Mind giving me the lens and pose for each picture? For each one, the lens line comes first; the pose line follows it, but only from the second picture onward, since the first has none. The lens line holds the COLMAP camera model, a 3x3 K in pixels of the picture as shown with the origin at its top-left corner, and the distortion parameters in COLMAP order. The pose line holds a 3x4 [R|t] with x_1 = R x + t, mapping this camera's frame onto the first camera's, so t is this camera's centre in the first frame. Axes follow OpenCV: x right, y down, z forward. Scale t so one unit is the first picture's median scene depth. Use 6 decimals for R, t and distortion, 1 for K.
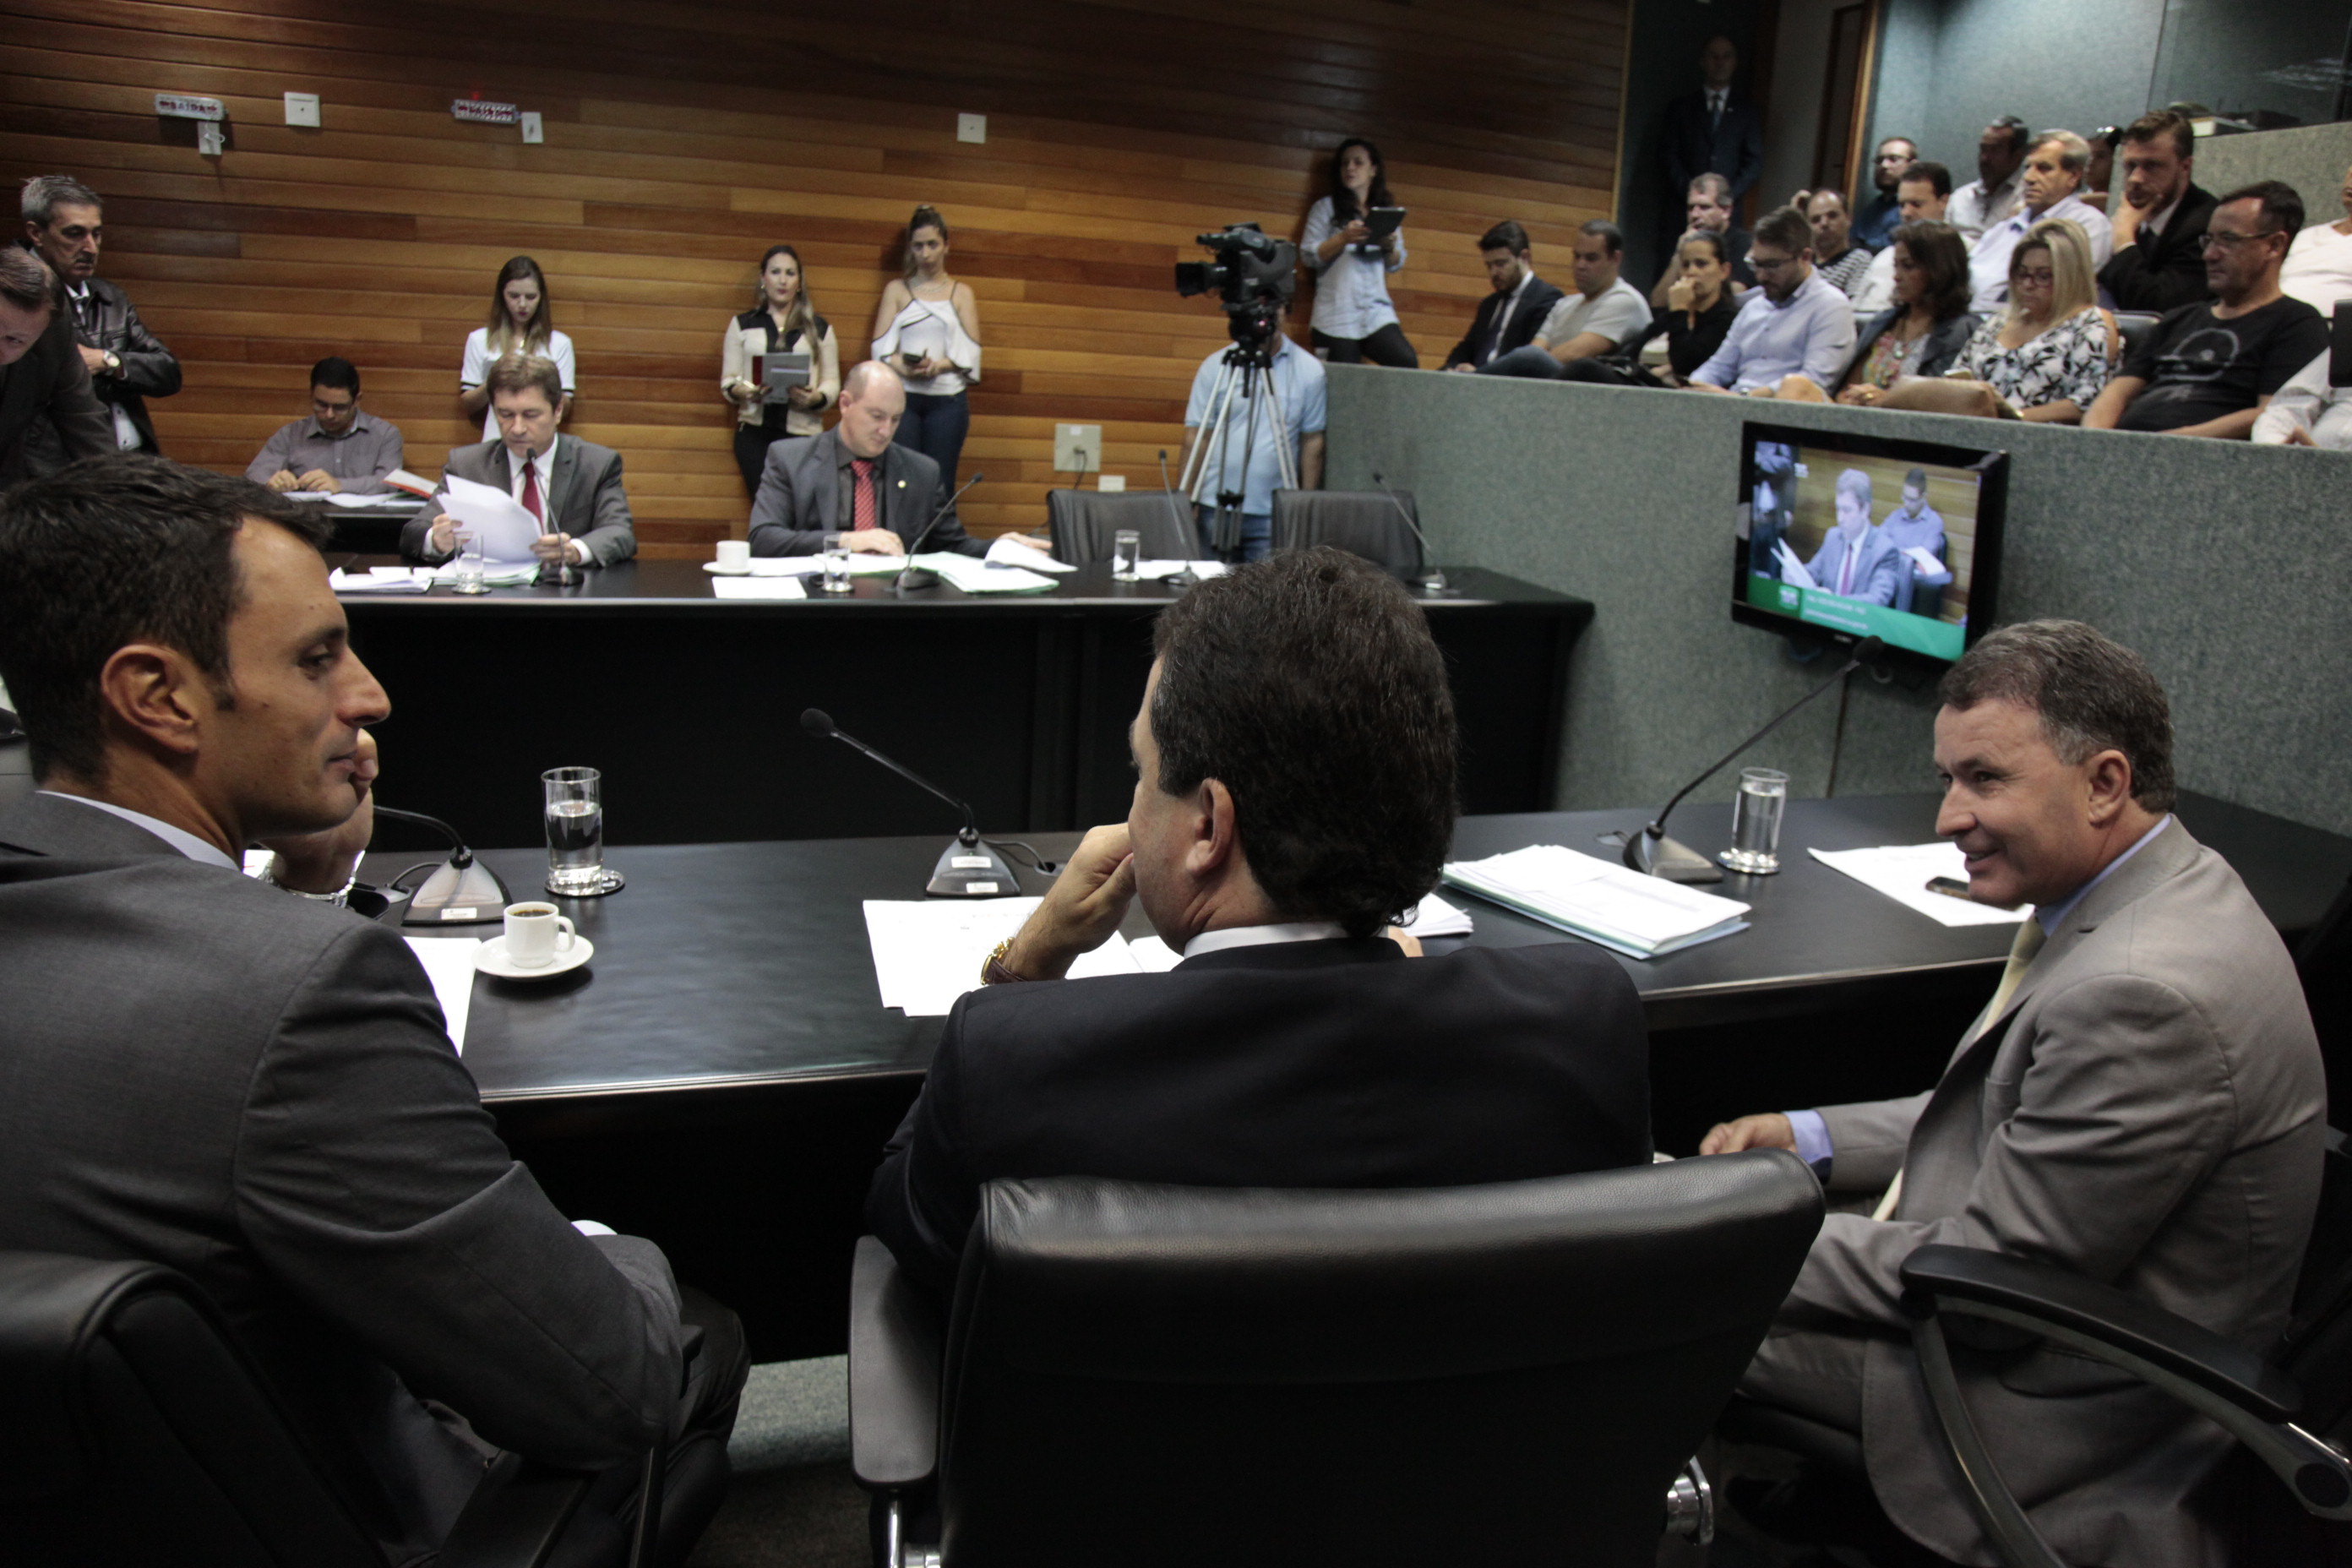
lens RADIAL K [[1601.0, 0, 1201.1], [0, 1601.0, 756.3], [0, 0, 1]] dist [-0.116139, 0.057634]
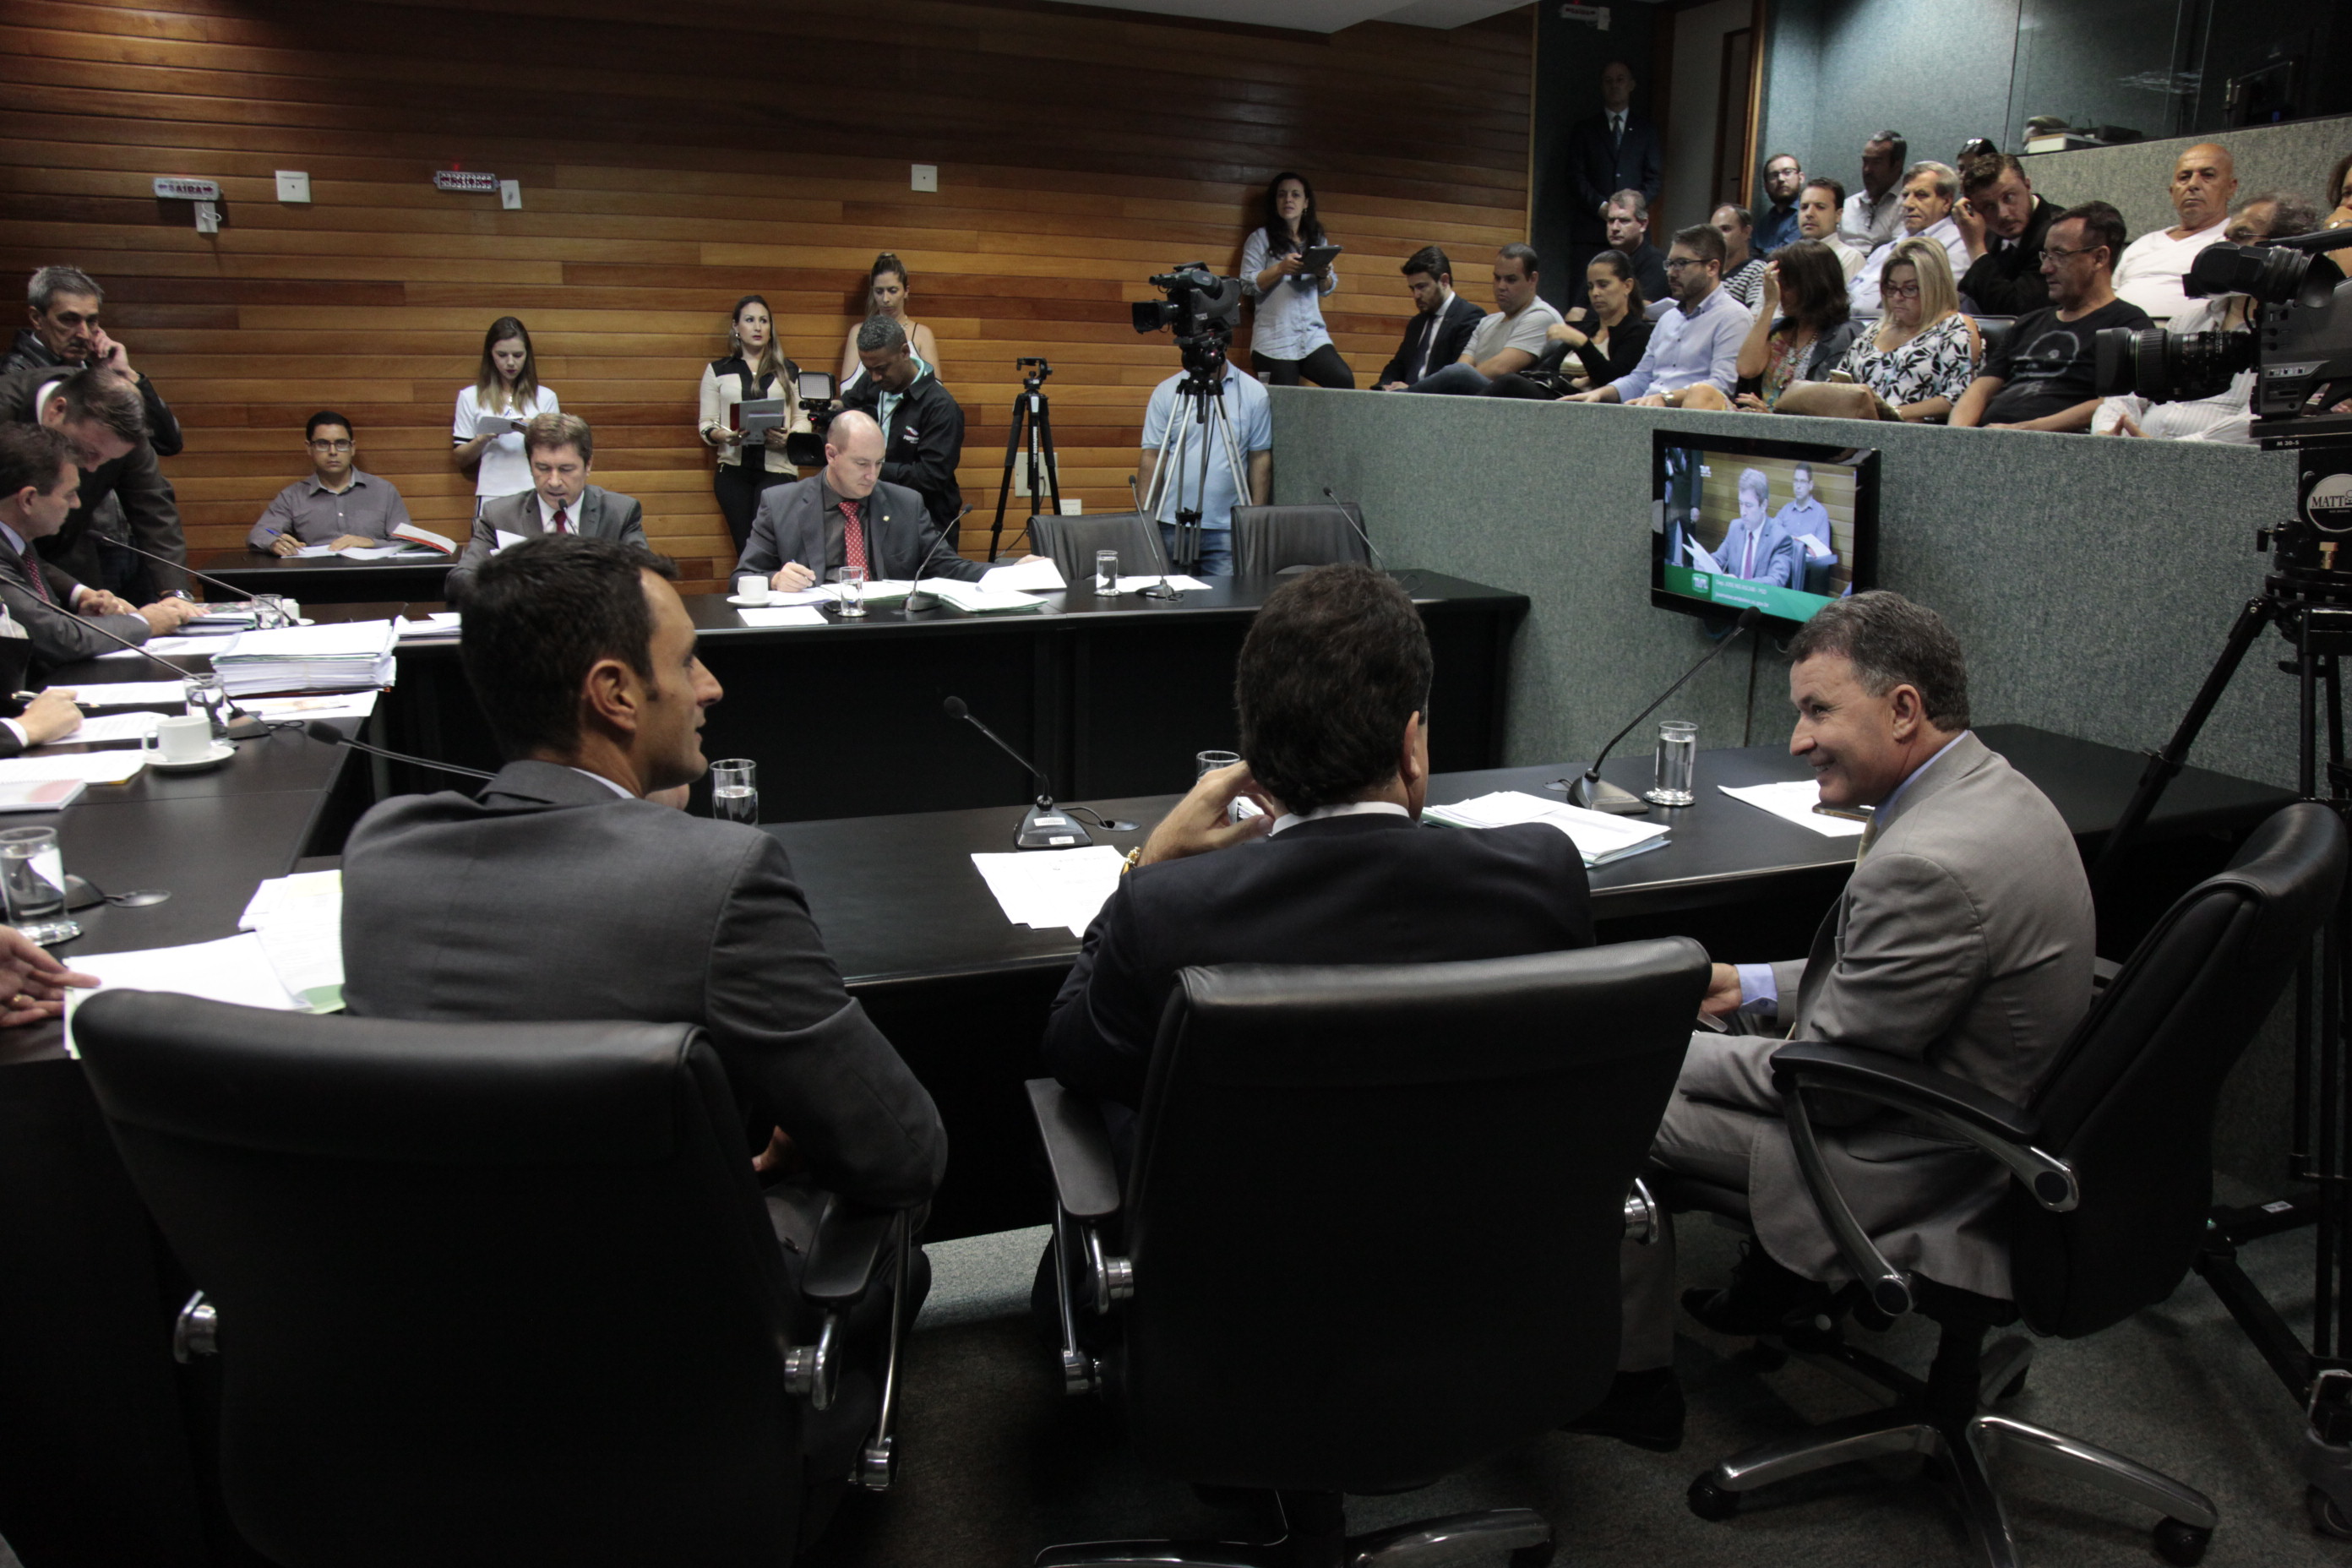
lens RADIAL K [[1601.0, 0, 1197.4], [0, 1601.0, 775.5], [0, 0, 1]] dist [-0.116139, 0.057634]
pose [[0.998151, -0.049660, 0.035046, -0.030541], [0.049544, 0.998763, 0.004160, 0.012836], [-0.035209, -0.002416, 0.999377, -0.107991]]
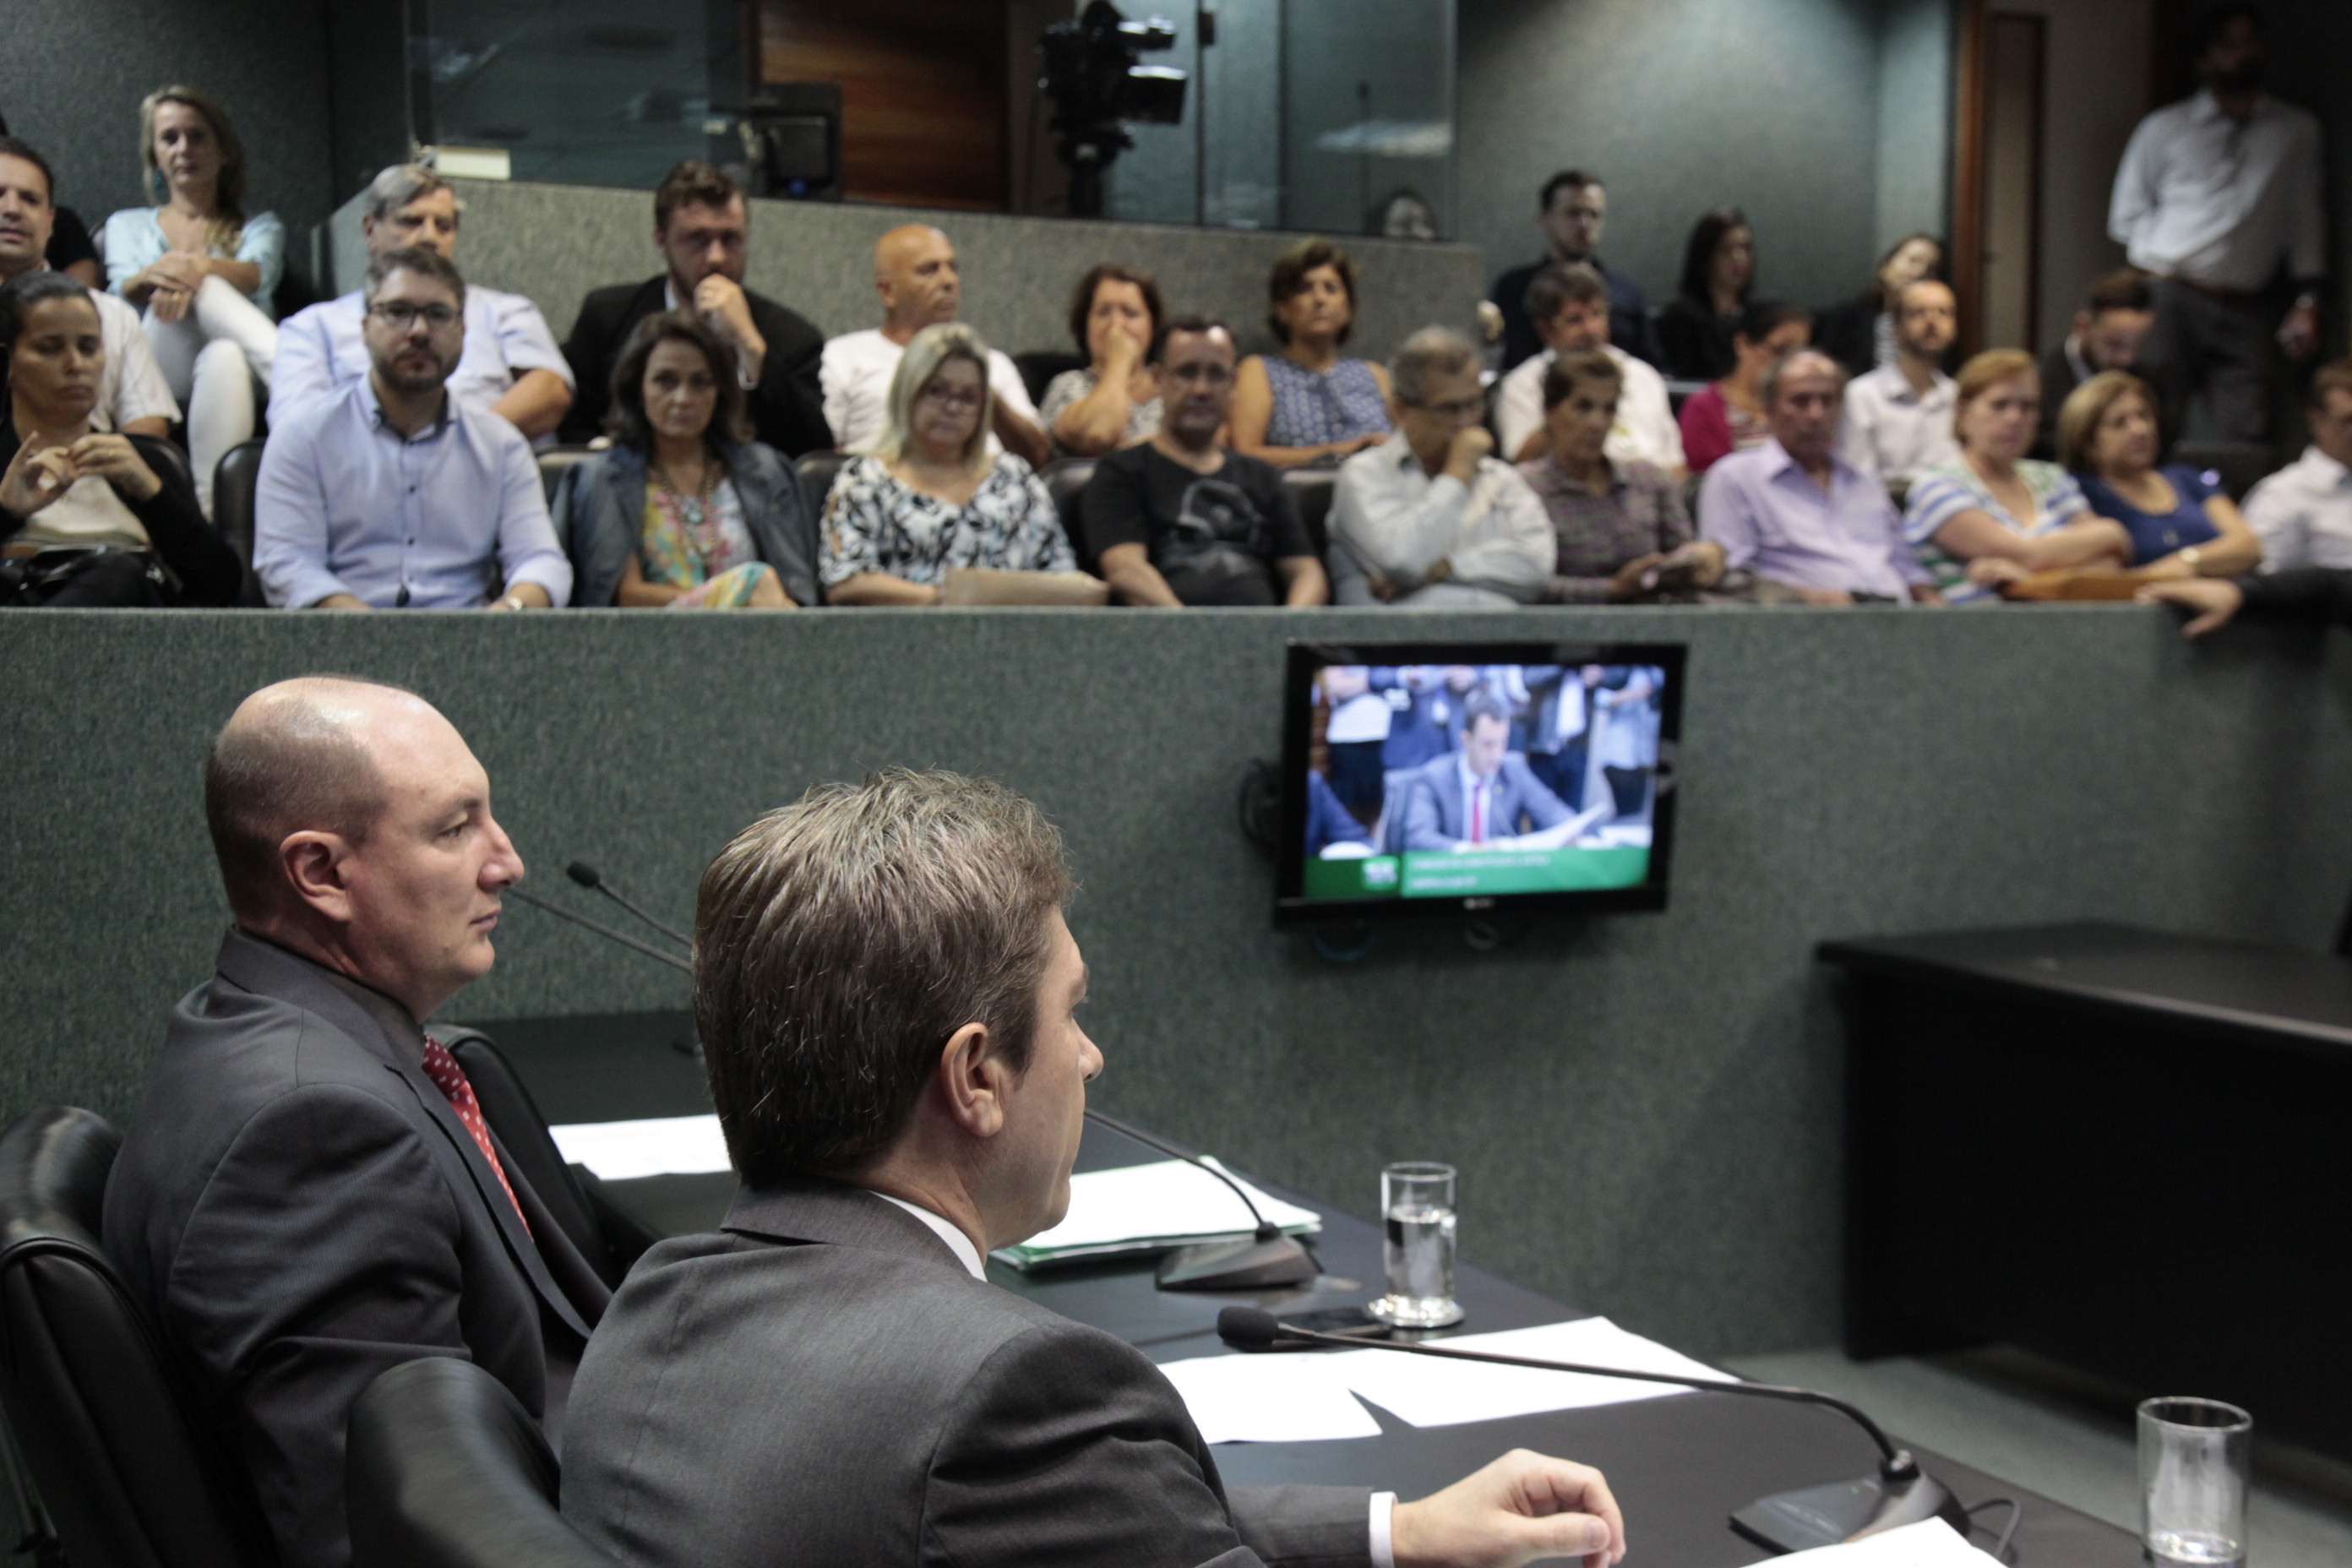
lens RADIAL K [[2835.5, 0, 1138.5], [0, 2835.5, 795.2], [0, 0, 1]] dist [0.116411, 0.000000]
pose [[-0.095586, -0.127693, 0.987197, -0.767901], [0.241094, 0.959240, 0.147421, -0.301386], [-0.965783, 0.252098, -0.060904, 0.999540]]
